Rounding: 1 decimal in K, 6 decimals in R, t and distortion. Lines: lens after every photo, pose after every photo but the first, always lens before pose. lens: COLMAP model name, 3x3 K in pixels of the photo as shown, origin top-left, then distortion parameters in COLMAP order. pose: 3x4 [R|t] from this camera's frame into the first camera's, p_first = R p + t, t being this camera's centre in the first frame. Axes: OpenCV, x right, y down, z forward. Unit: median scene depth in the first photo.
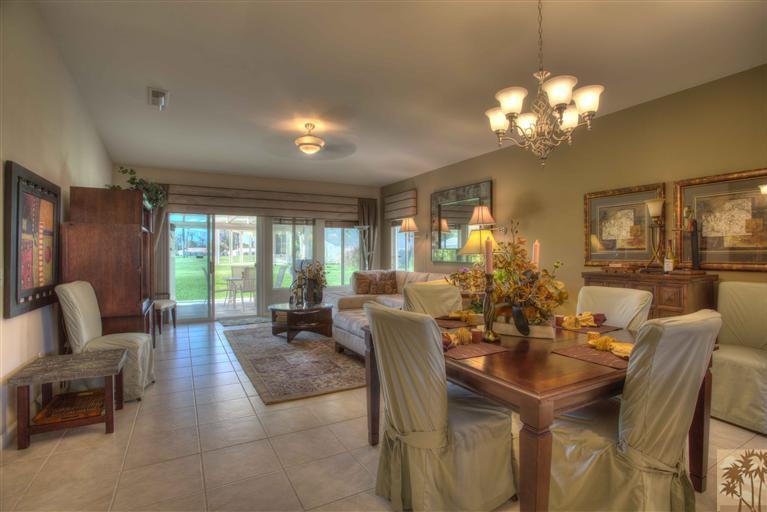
lens RADIAL K [[371.2, 0, 379.0], [0, 371.2, 254.2], [0, 0, 1]] dist [-0.048956, 0.016790]
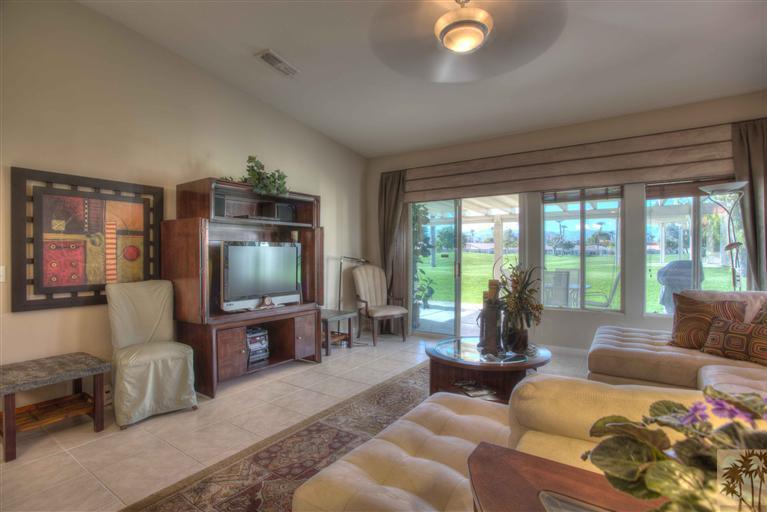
lens RADIAL K [[371.2, 0, 388.1], [0, 371.2, 255.3], [0, 0, 1]] dist [-0.048956, 0.016790]
pose [[0.464817, 0.003539, -0.885400, 0.156228], [0.003383, 0.999978, 0.005773, 0.001947], [0.885400, -0.005679, 0.464794, 0.518871]]
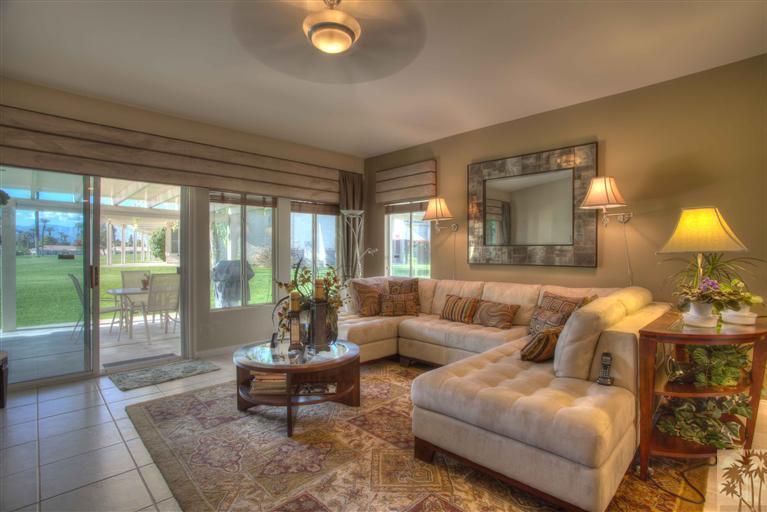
lens RADIAL K [[371.2, 0, 382.1], [0, 371.2, 256.7], [0, 0, 1]] dist [-0.048956, 0.016790]
pose [[0.962909, 0.002242, 0.269817, -0.194440], [-0.004195, 0.999969, 0.006661, 0.002220], [-0.269794, -0.007546, 0.962888, 0.383085]]
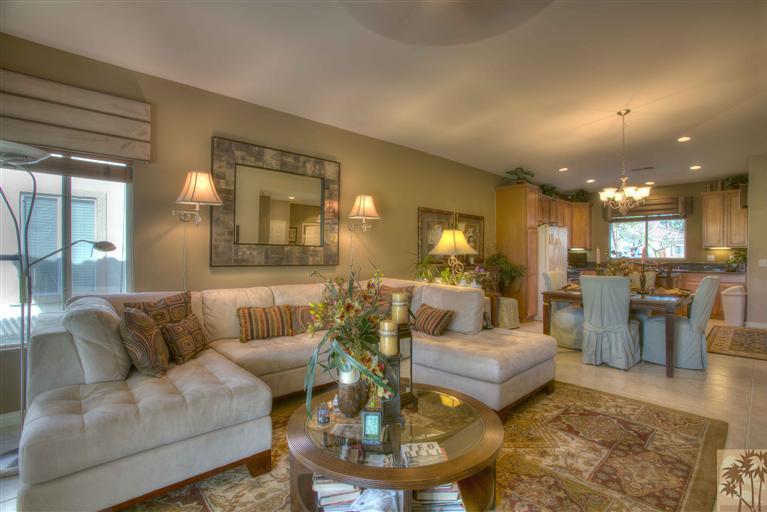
lens RADIAL K [[371.2, 0, 386.2], [0, 371.2, 260.3], [0, 0, 1]] dist [-0.048956, 0.016790]
pose [[-0.253184, -0.011072, 0.967355, -0.410386], [0.000043, 0.999934, 0.011456, 0.003742], [-0.967418, 0.002942, -0.253167, 0.887847]]
